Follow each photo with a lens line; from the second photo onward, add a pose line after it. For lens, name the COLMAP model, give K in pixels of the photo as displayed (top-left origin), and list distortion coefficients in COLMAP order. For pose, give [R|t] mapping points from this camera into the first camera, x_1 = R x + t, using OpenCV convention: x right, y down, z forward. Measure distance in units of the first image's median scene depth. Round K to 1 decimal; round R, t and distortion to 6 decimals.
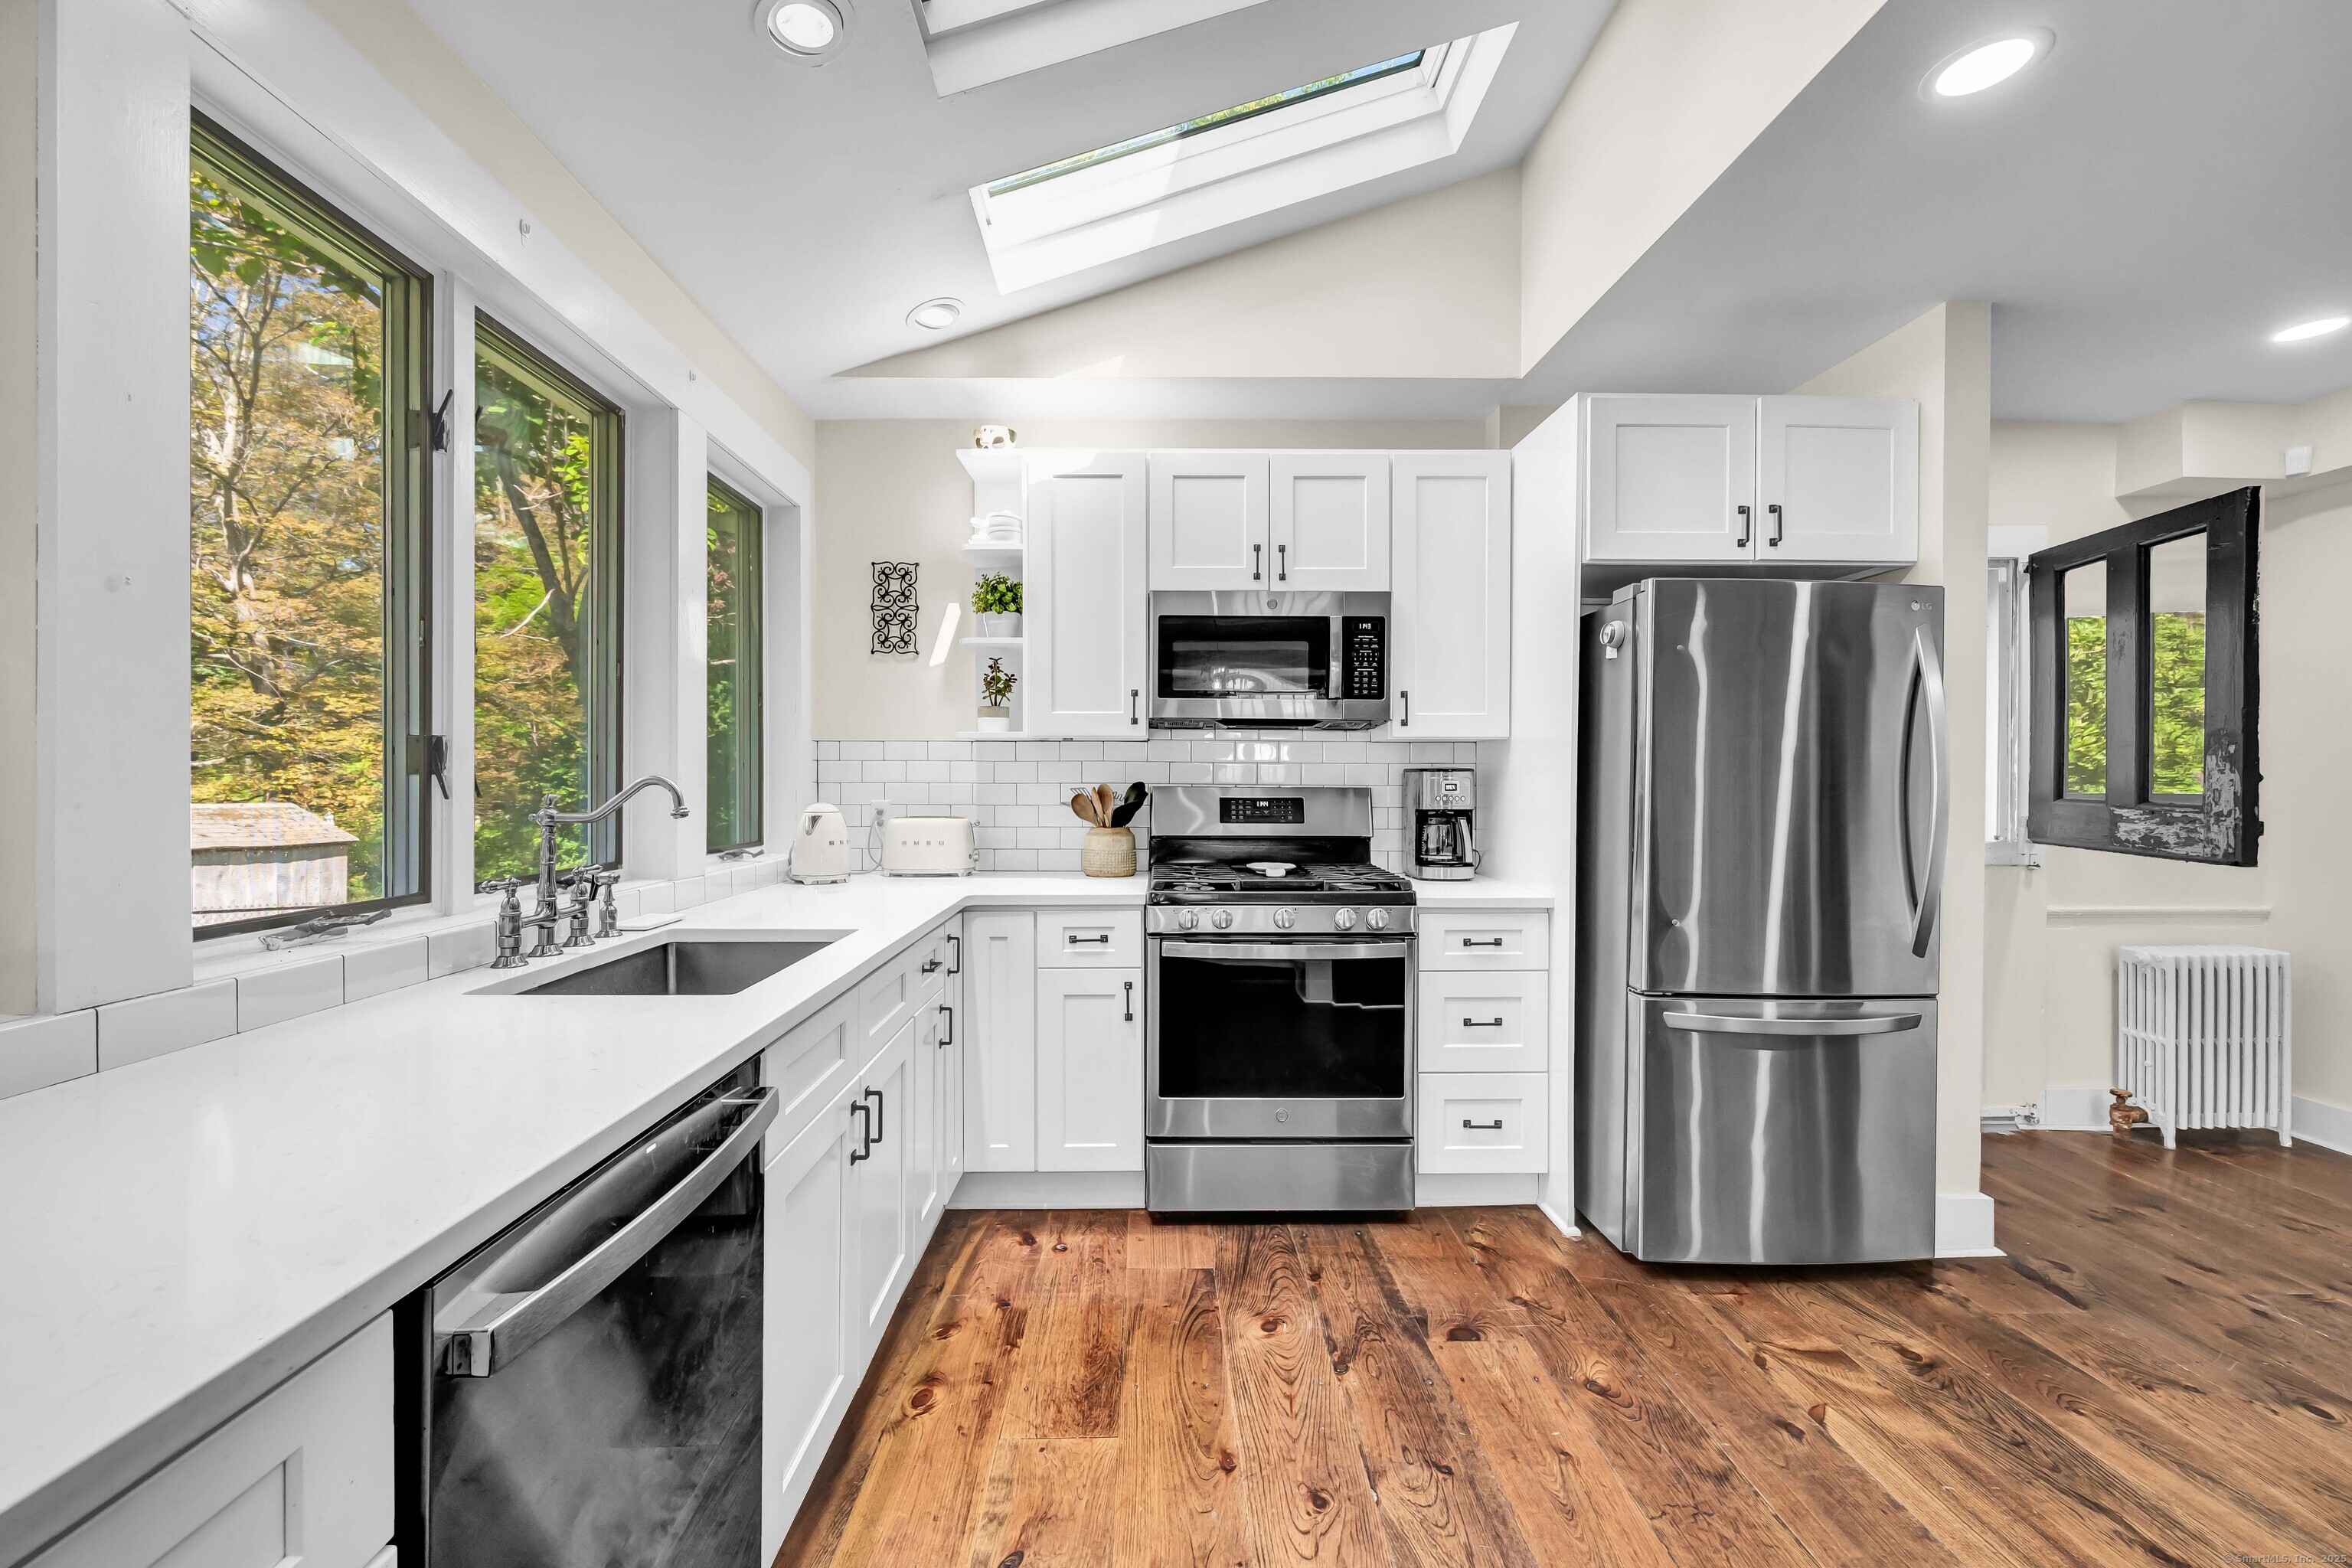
lens RADIAL K [[950.2, 0, 1162.5], [0, 950.2, 772.6], [0, 0, 1]] dist [0.001001, -0.001404]
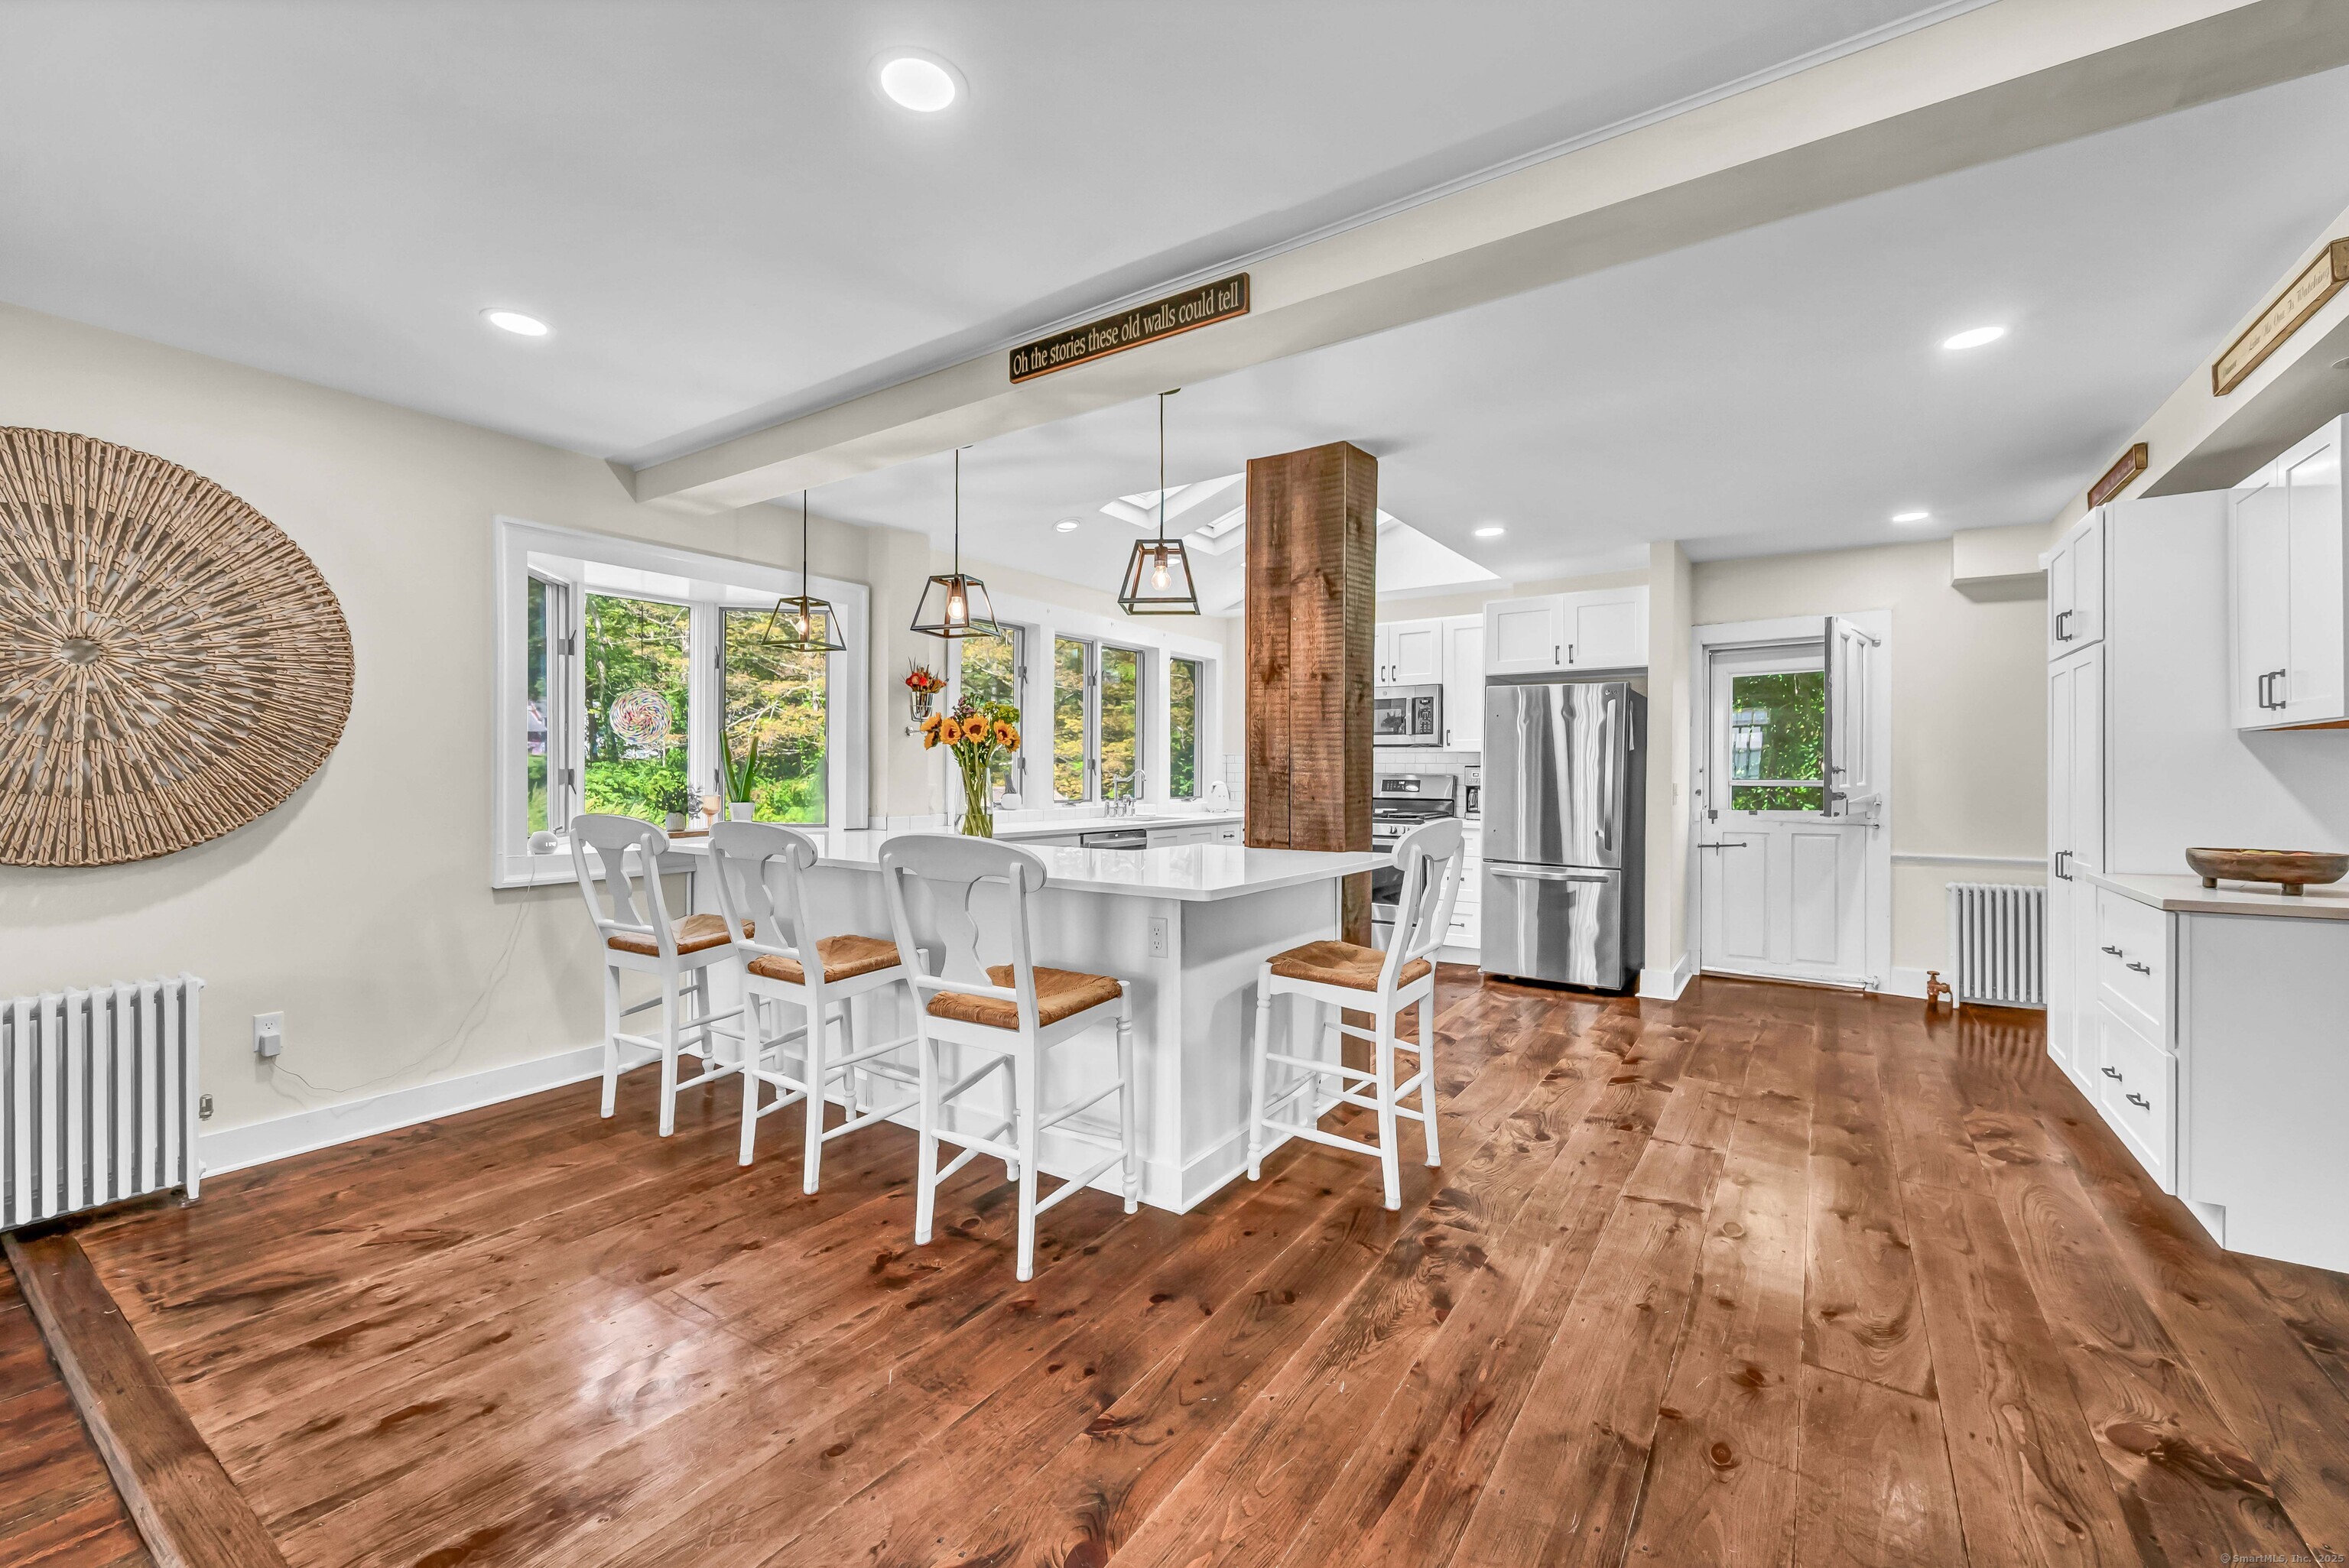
lens RADIAL K [[948.9, 0, 1175.3], [0, 948.9, 778.3], [0, 0, 1]] dist [0.001001, -0.001404]
pose [[0.809116, 0.004272, -0.587634, 1.016310], [0.002818, 0.999934, 0.011149, -0.001313], [0.587642, -0.010677, 0.809050, -1.077325]]
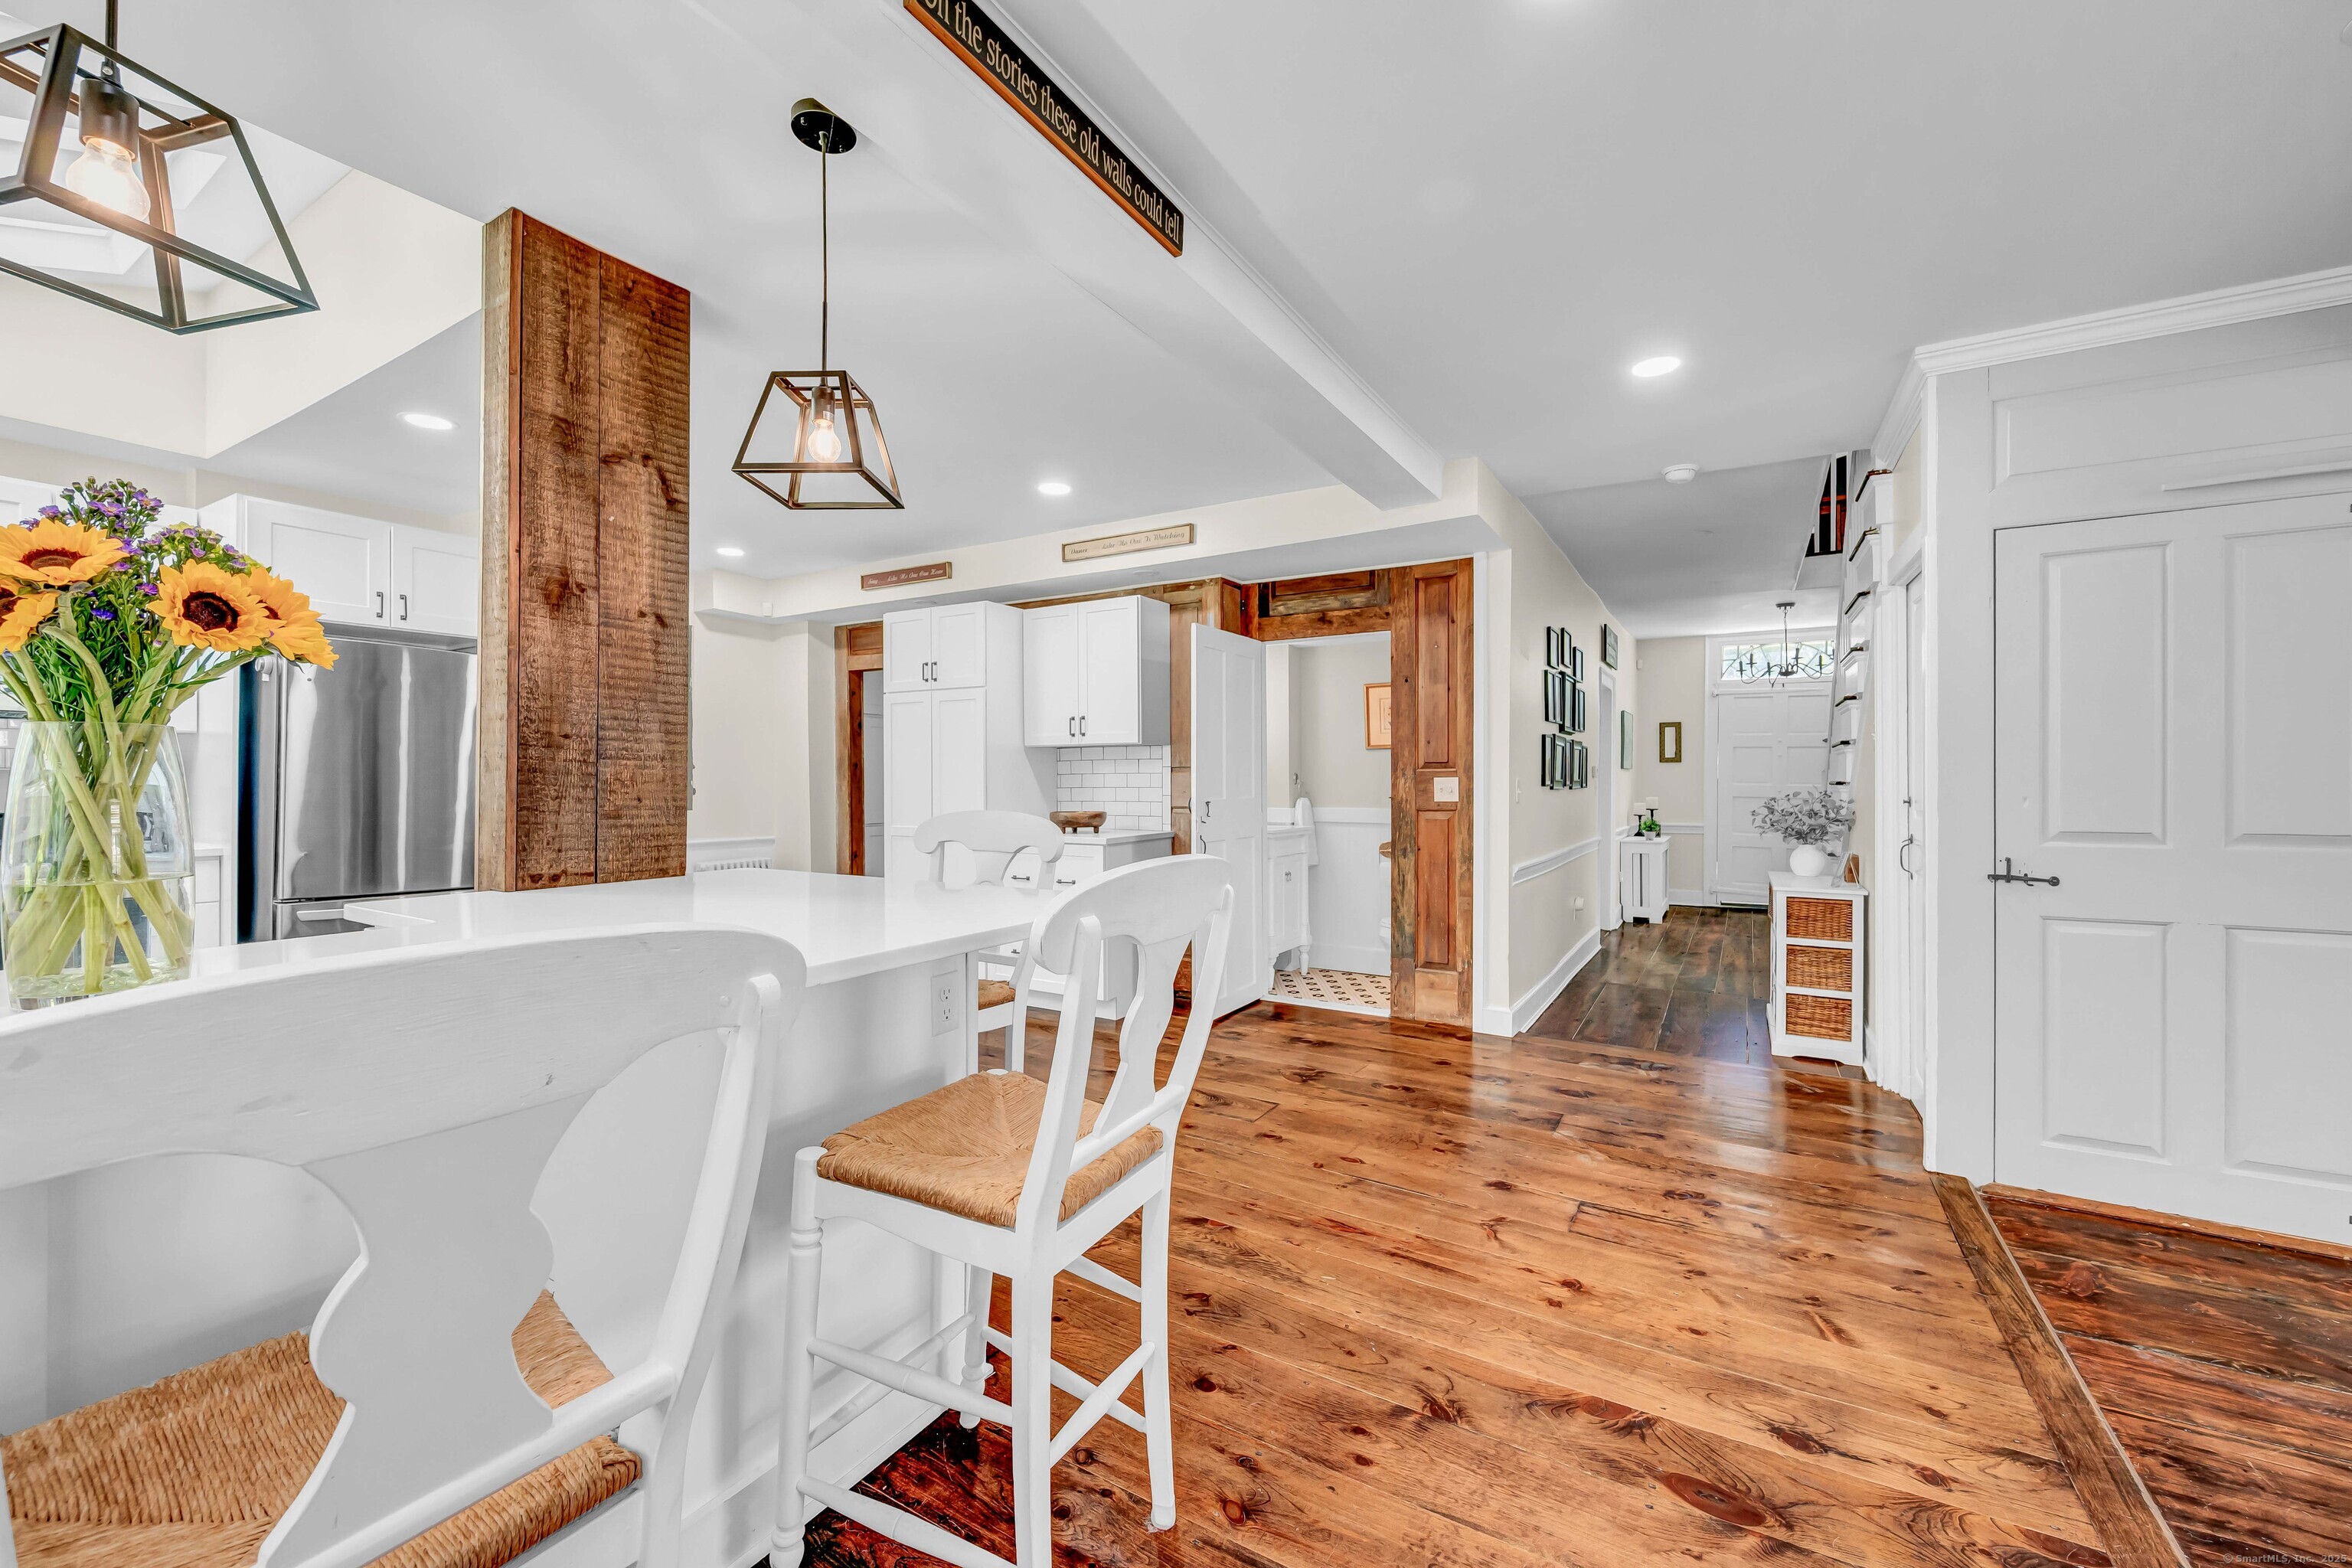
lens RADIAL K [[950.2, 0, 1166.2], [0, 950.2, 774.1], [0, 0, 1]] dist [0.001001, -0.001404]
pose [[0.549896, -0.001513, 0.835231, 0.007856], [-0.000468, 0.999998, 0.002119, 0.014983], [-0.835233, -0.001556, 0.549894, -0.797846]]
